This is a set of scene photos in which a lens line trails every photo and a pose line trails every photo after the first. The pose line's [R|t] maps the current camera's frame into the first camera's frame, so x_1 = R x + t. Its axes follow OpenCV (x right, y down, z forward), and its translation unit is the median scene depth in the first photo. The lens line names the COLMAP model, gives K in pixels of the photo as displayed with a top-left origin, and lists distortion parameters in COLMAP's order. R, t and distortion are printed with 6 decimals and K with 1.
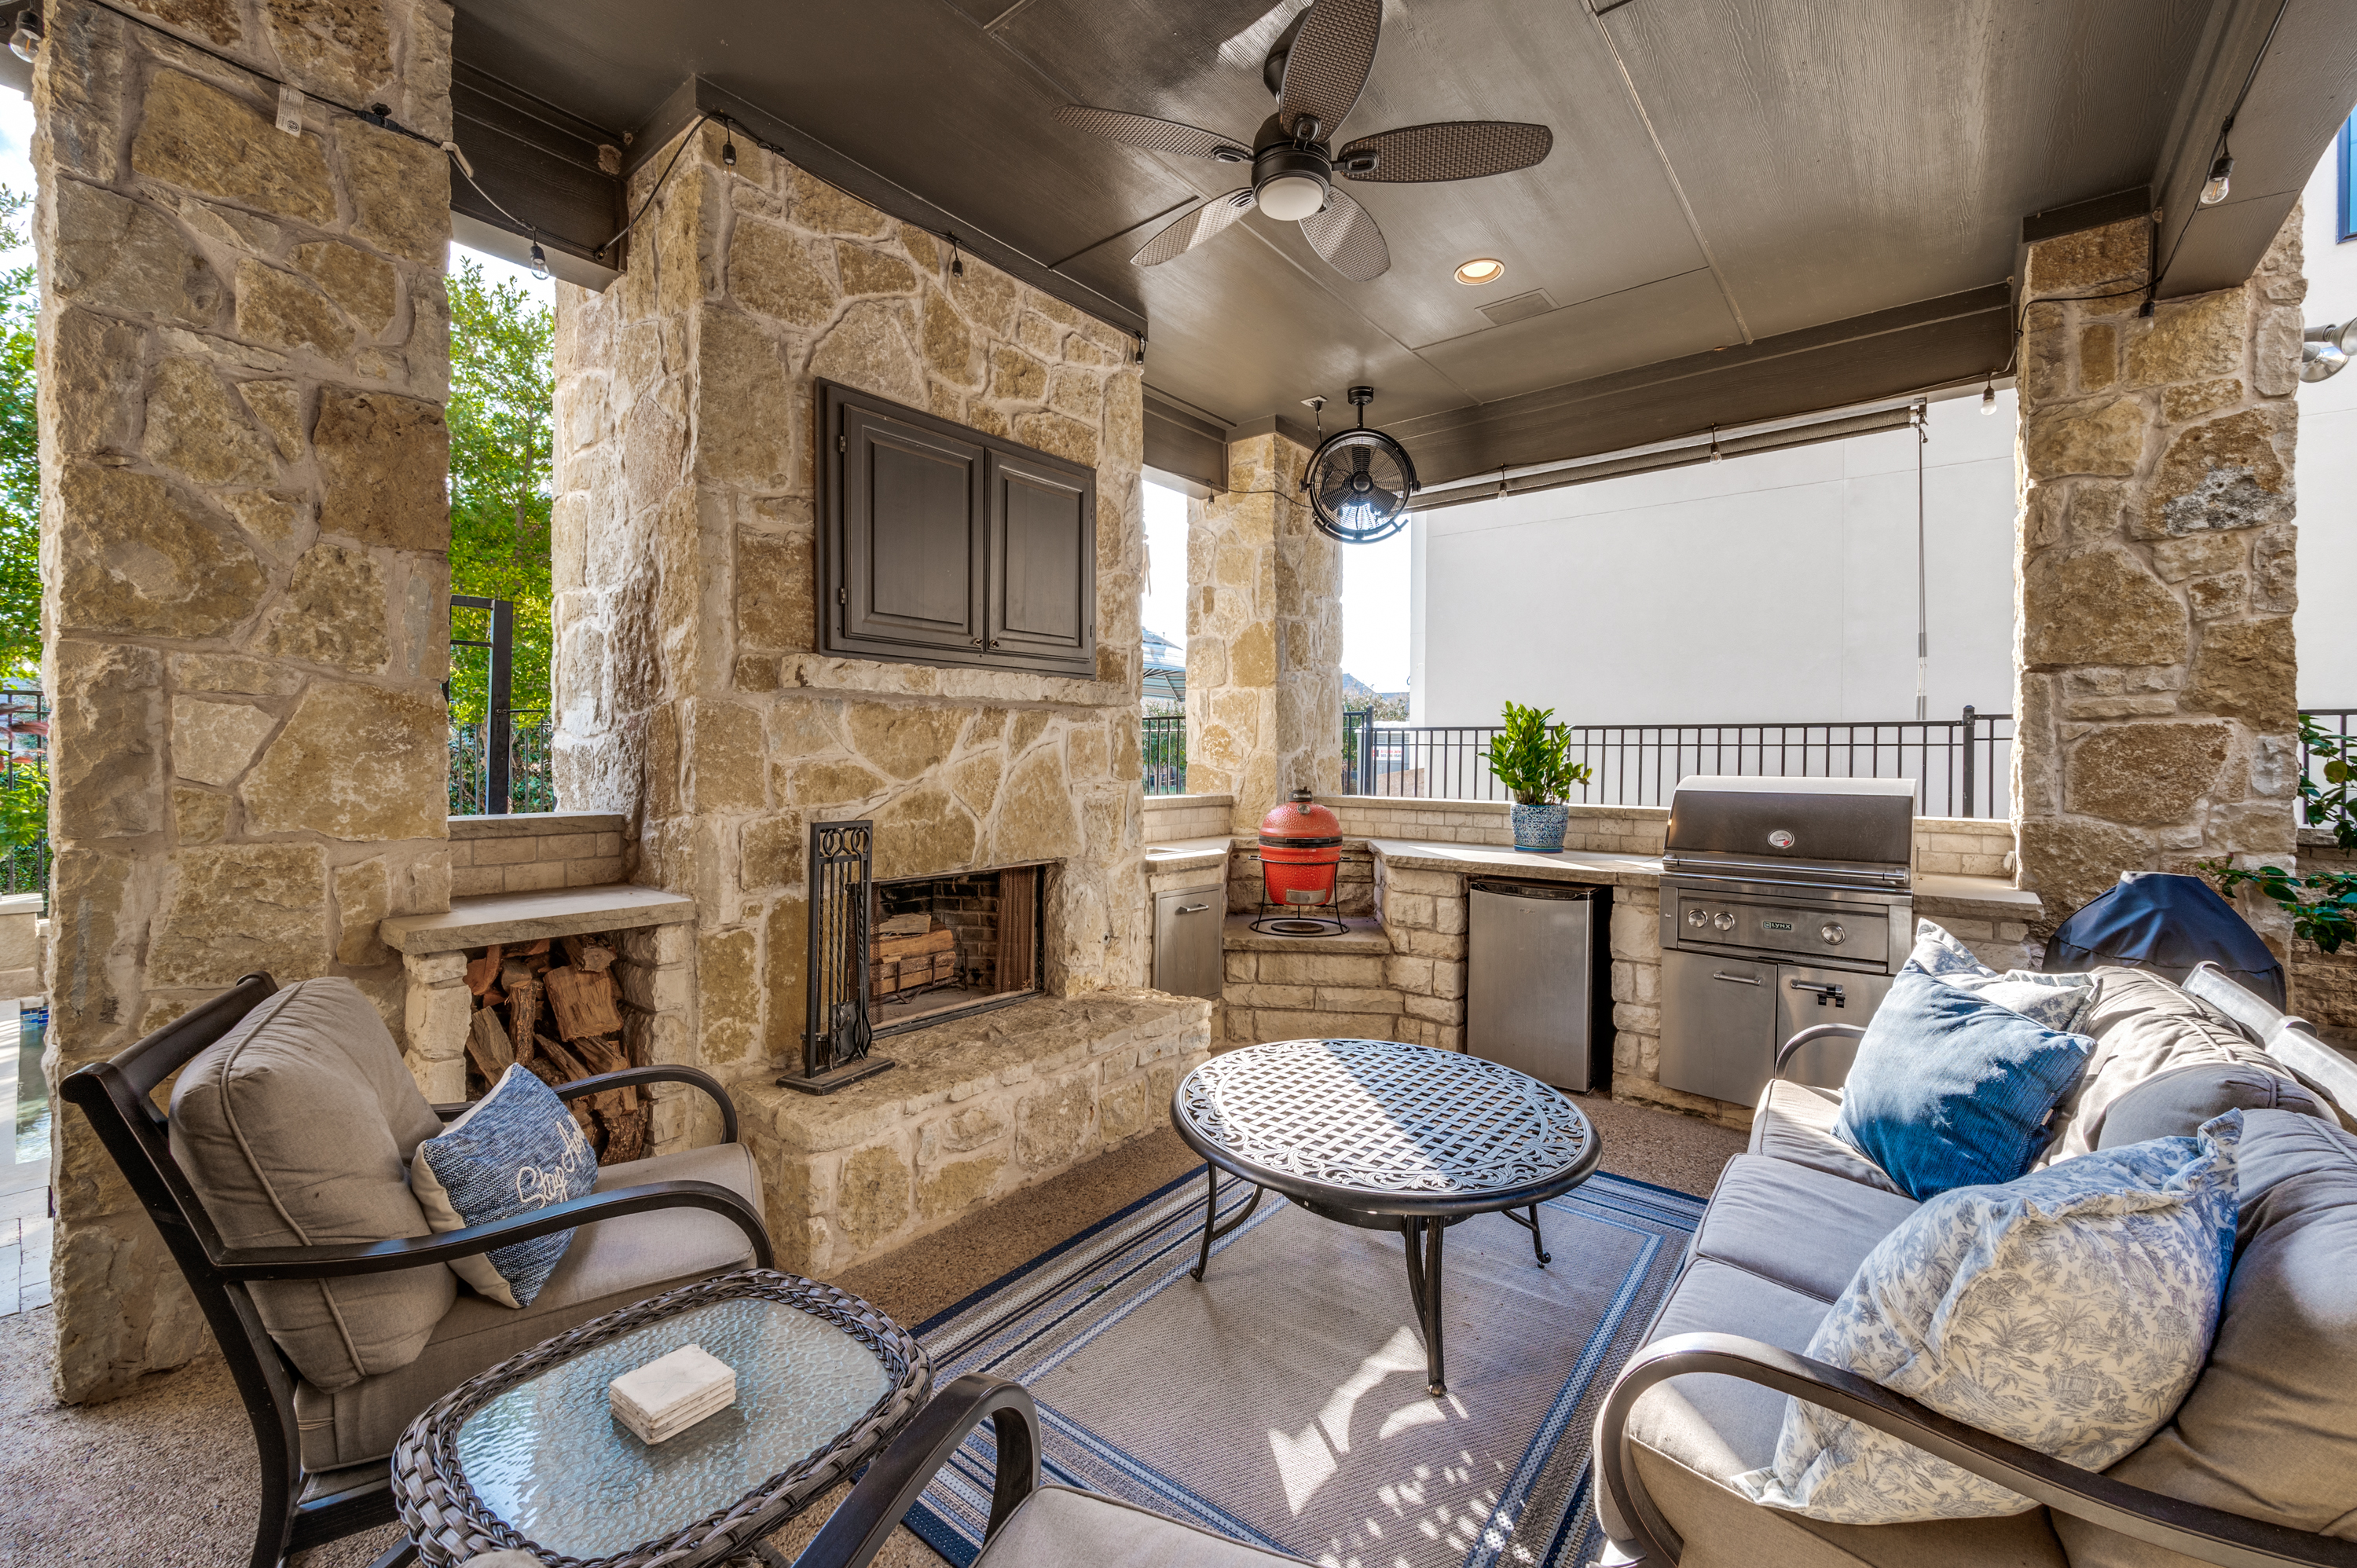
lens RADIAL K [[946.8, 0, 1185.6], [0, 946.8, 763.5], [0, 0, 1]] dist [-0.007092, 0.001052]
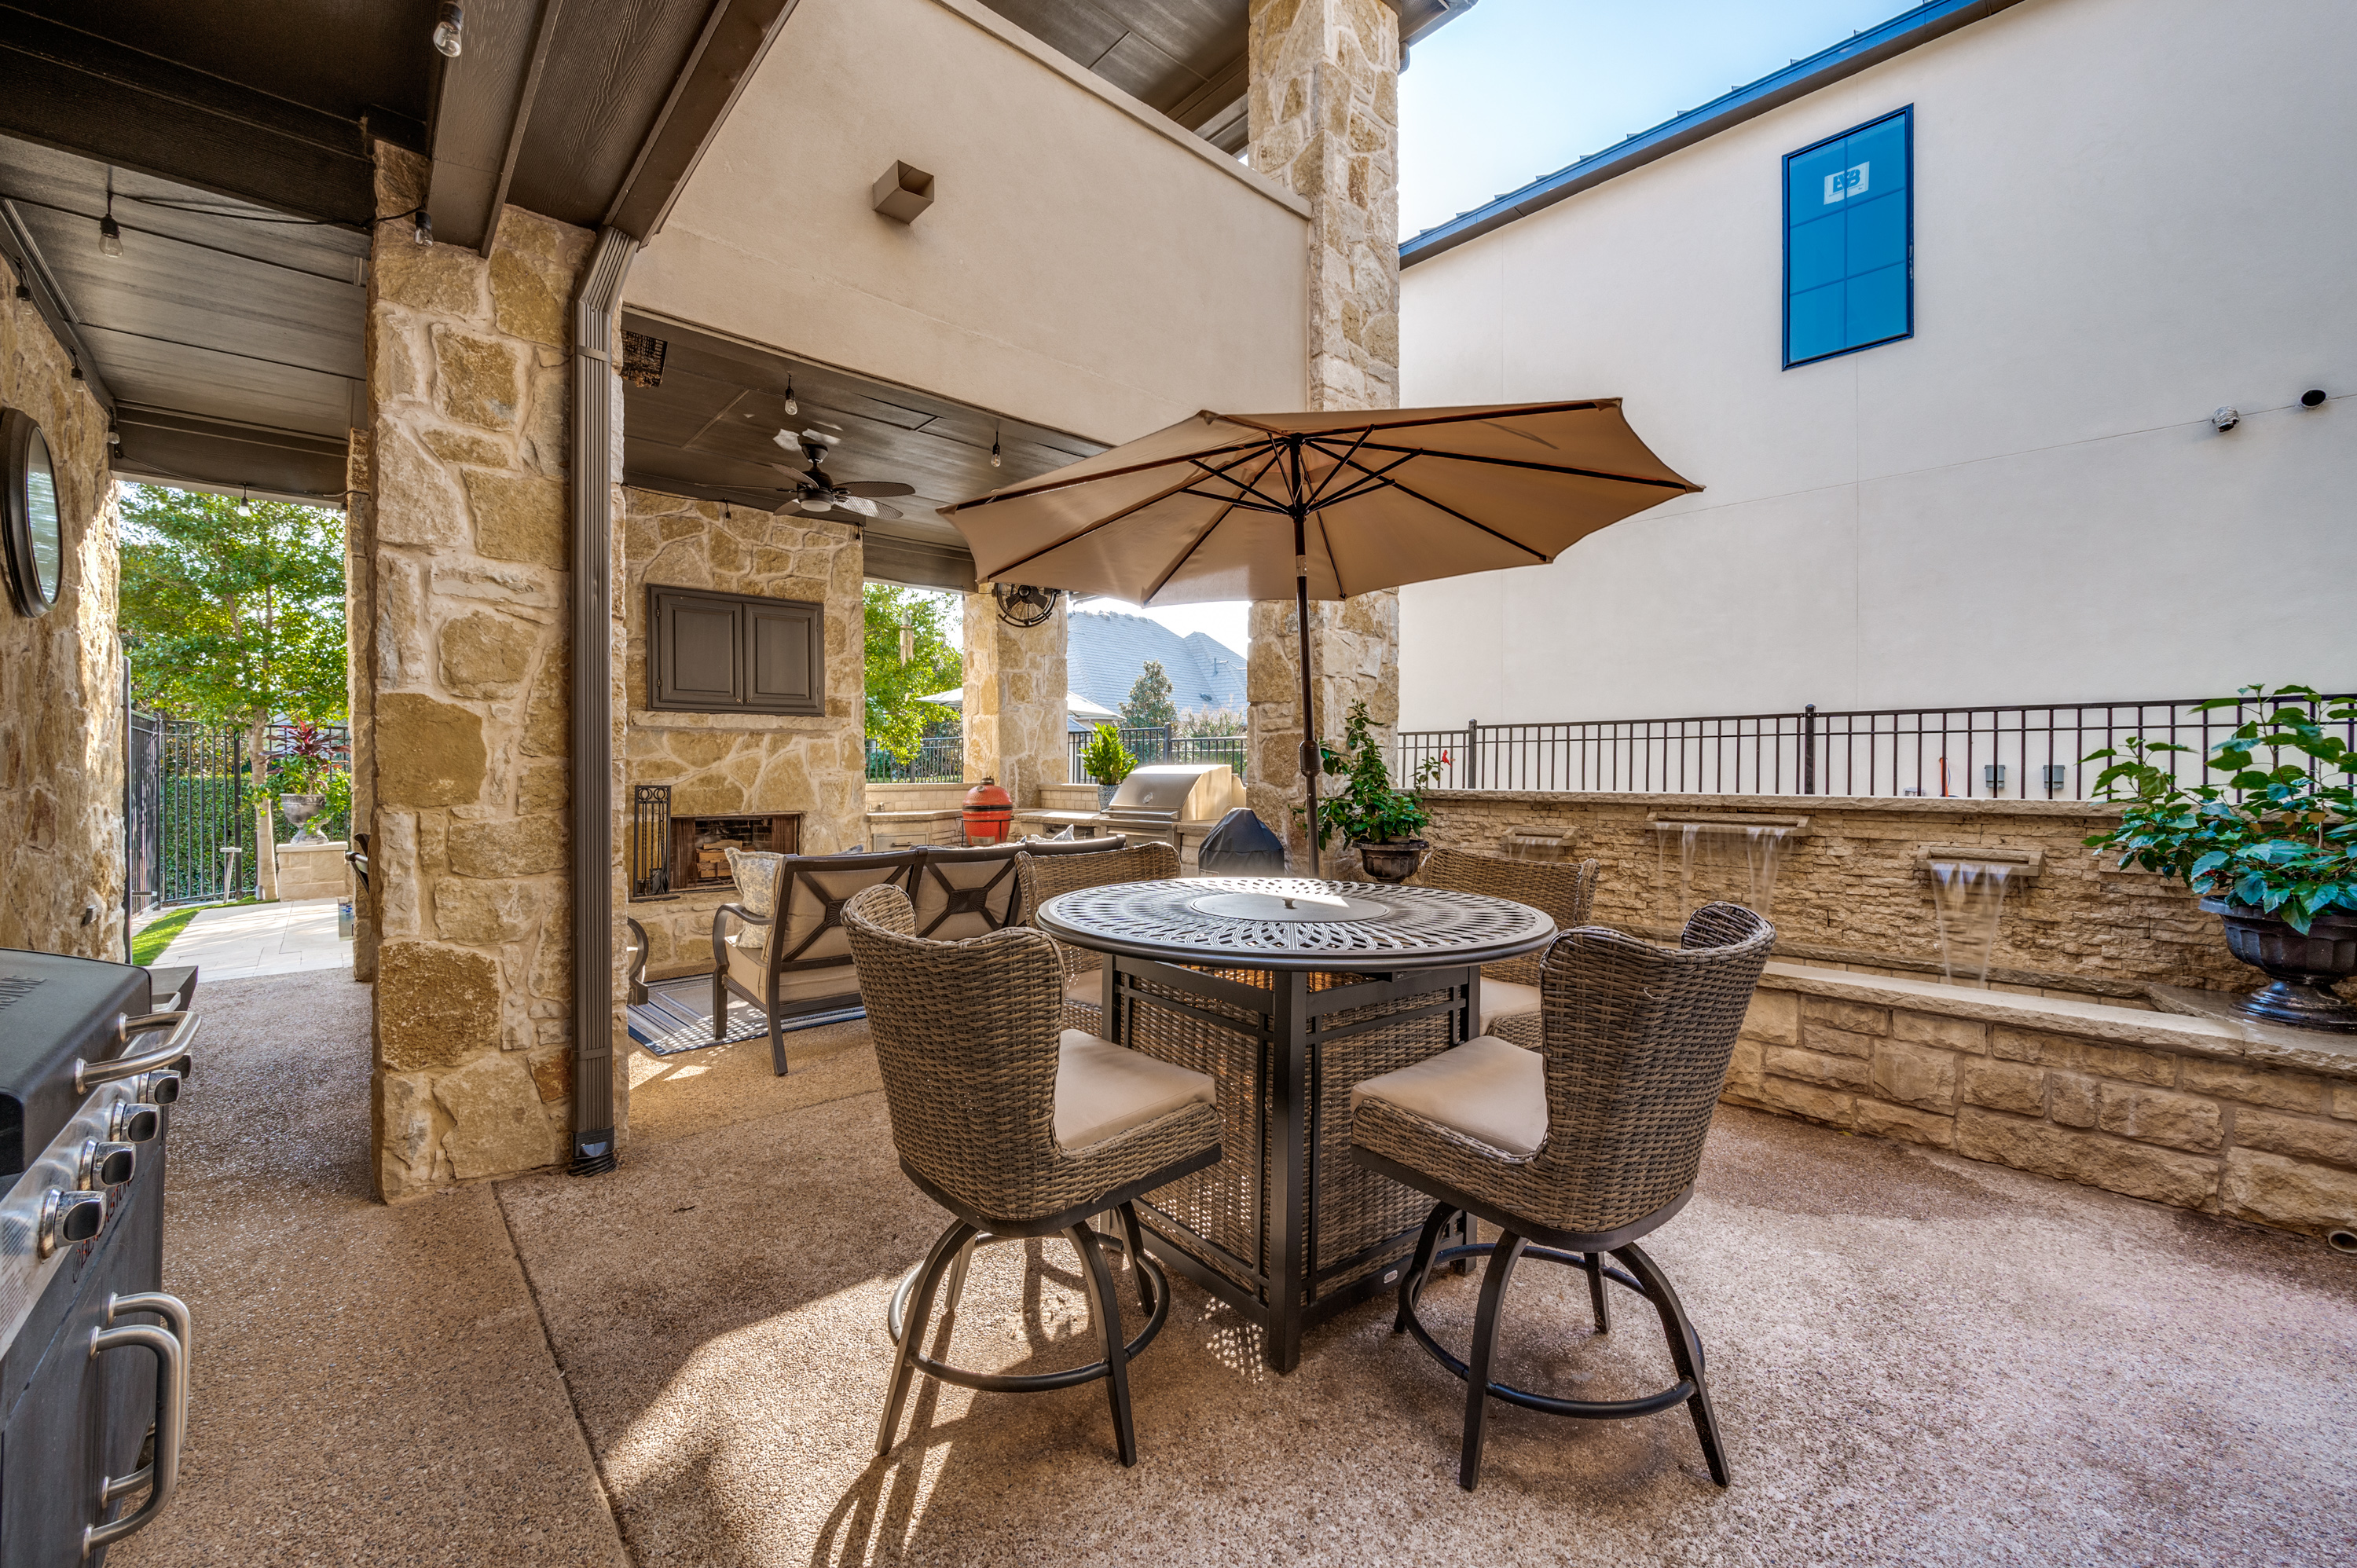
lens RADIAL K [[946.8, 0, 1169.9], [0, 946.8, 780.1], [0, 0, 1]] dist [-0.007092, 0.001052]
pose [[0.986571, -0.004755, -0.163264, 0.997046], [0.005289, 0.999982, 0.002837, 0.040616], [0.163248, -0.003663, 0.986578, -0.826890]]
